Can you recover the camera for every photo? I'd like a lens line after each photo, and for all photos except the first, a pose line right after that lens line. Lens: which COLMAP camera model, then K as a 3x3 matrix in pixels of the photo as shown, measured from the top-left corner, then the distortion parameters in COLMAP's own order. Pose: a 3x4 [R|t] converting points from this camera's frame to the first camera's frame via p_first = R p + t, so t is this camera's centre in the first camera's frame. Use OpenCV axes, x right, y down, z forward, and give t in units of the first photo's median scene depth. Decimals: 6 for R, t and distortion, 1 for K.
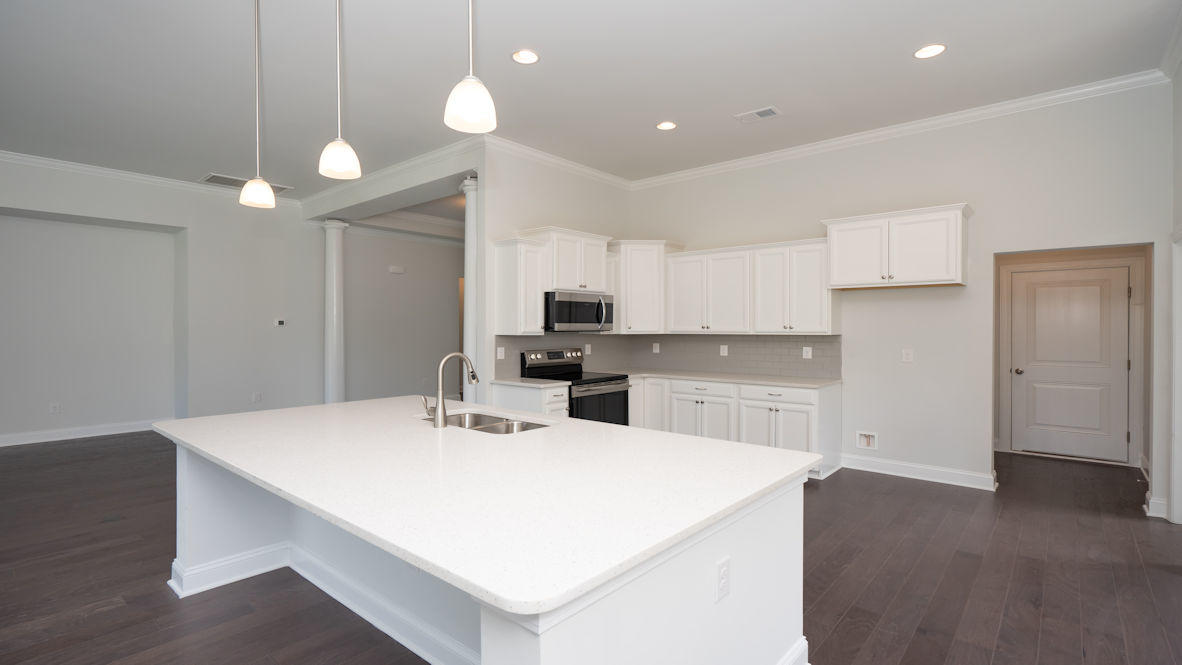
lens RADIAL K [[538.1, 0, 587.9], [0, 538.1, 330.8], [0, 0, 1]] dist [0.003385, 0.000588]
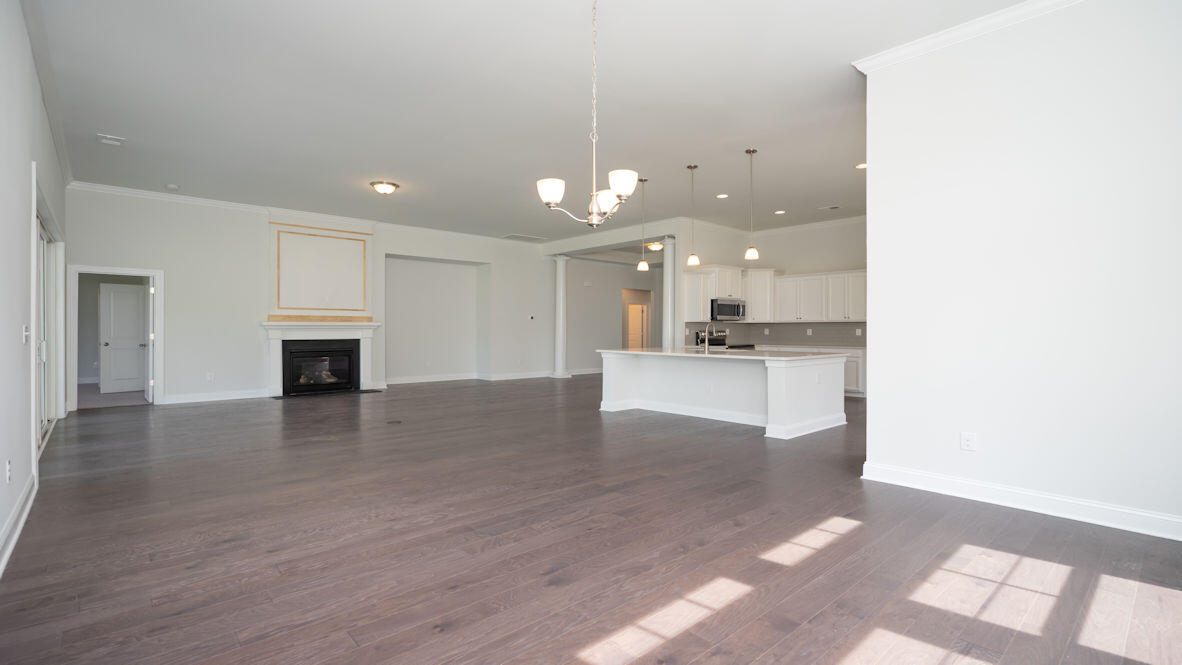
lens RADIAL K [[538.1, 0, 595.6], [0, 538.1, 333.0], [0, 0, 1]] dist [0.003385, 0.000588]
pose [[0.995484, 0.000381, -0.094929, -0.286514], [-0.000443, 1.000000, -0.000633, 0.044495], [0.094929, 0.000672, 0.995484, -0.850644]]
